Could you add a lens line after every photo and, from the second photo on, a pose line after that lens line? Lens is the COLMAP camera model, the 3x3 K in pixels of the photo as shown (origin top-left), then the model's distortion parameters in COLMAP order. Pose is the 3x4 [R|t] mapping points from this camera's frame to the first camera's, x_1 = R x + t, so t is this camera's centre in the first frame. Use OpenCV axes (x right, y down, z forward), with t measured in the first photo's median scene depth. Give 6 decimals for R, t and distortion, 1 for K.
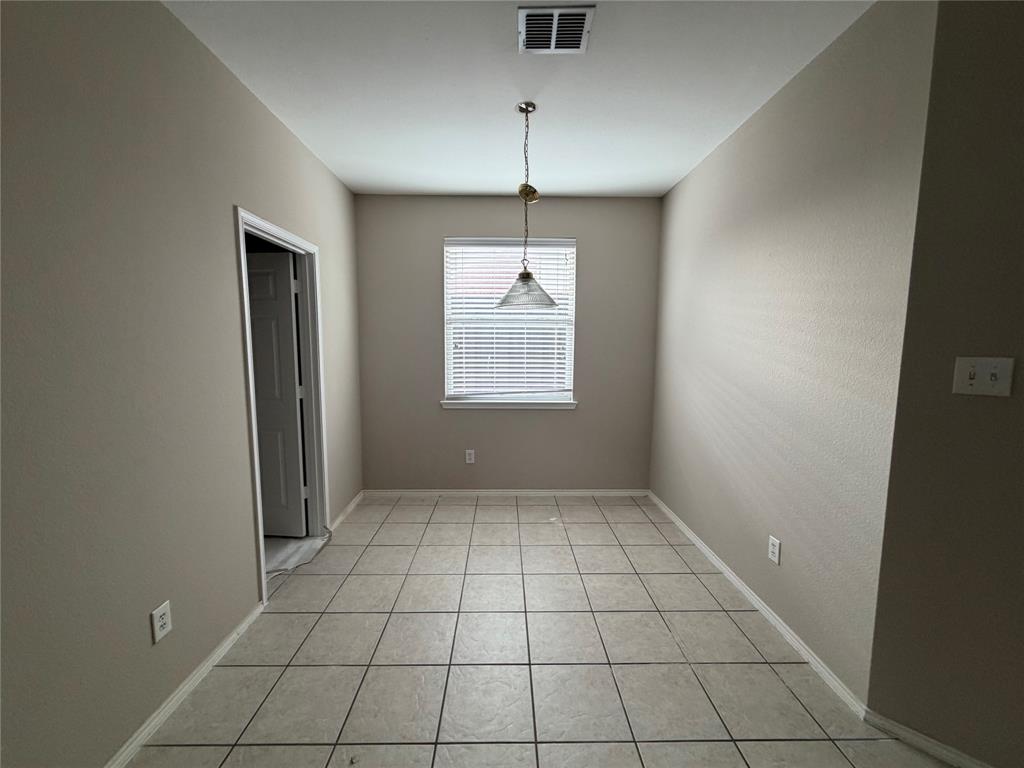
lens RADIAL K [[408.5, 0, 507.4], [0, 408.5, 382.8], [0, 0, 1]] dist [0.008675, 0.000090]
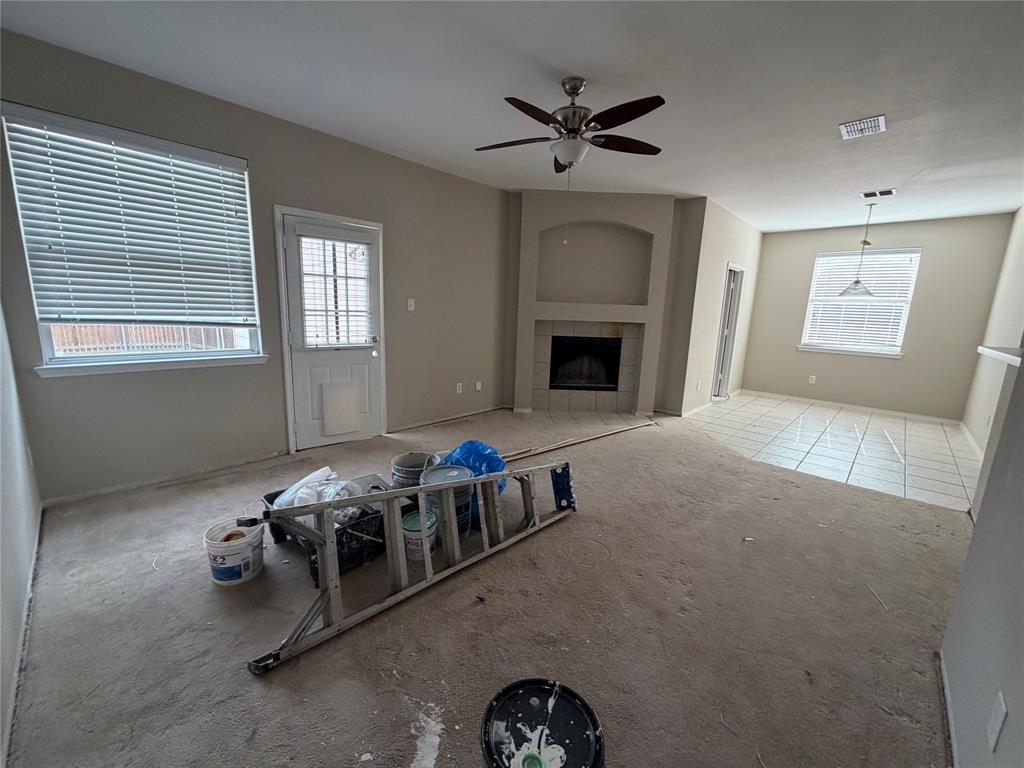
lens RADIAL K [[408.5, 0, 512.4], [0, 408.5, 387.5], [0, 0, 1]] dist [0.008675, 0.000090]
pose [[0.726065, 0.151352, -0.670762, 0.161539], [-0.105653, 0.988447, 0.108671, 0.160447], [0.679460, -0.008034, 0.733668, -1.161117]]
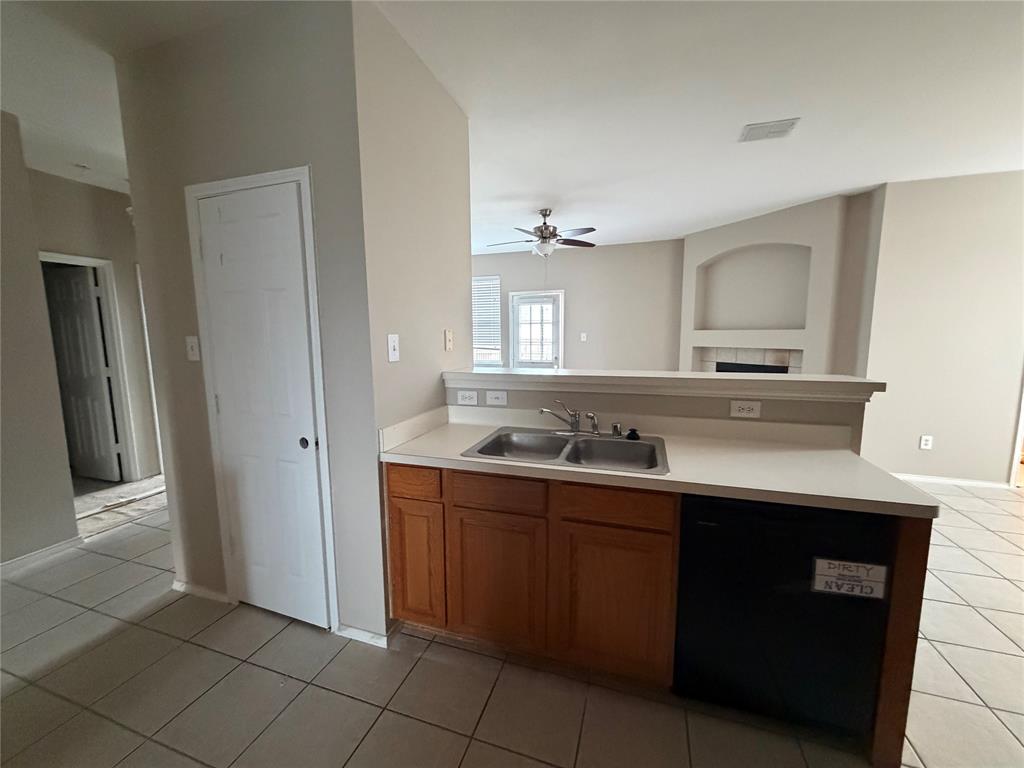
lens RADIAL K [[408.5, 0, 509.3], [0, 408.5, 378.9], [0, 0, 1]] dist [0.008675, 0.000090]
pose [[-0.328832, 0.113494, -0.937544, 1.308438], [-0.095728, 0.983633, 0.152649, -0.047112], [0.939524, 0.139945, -0.312586, 0.270396]]
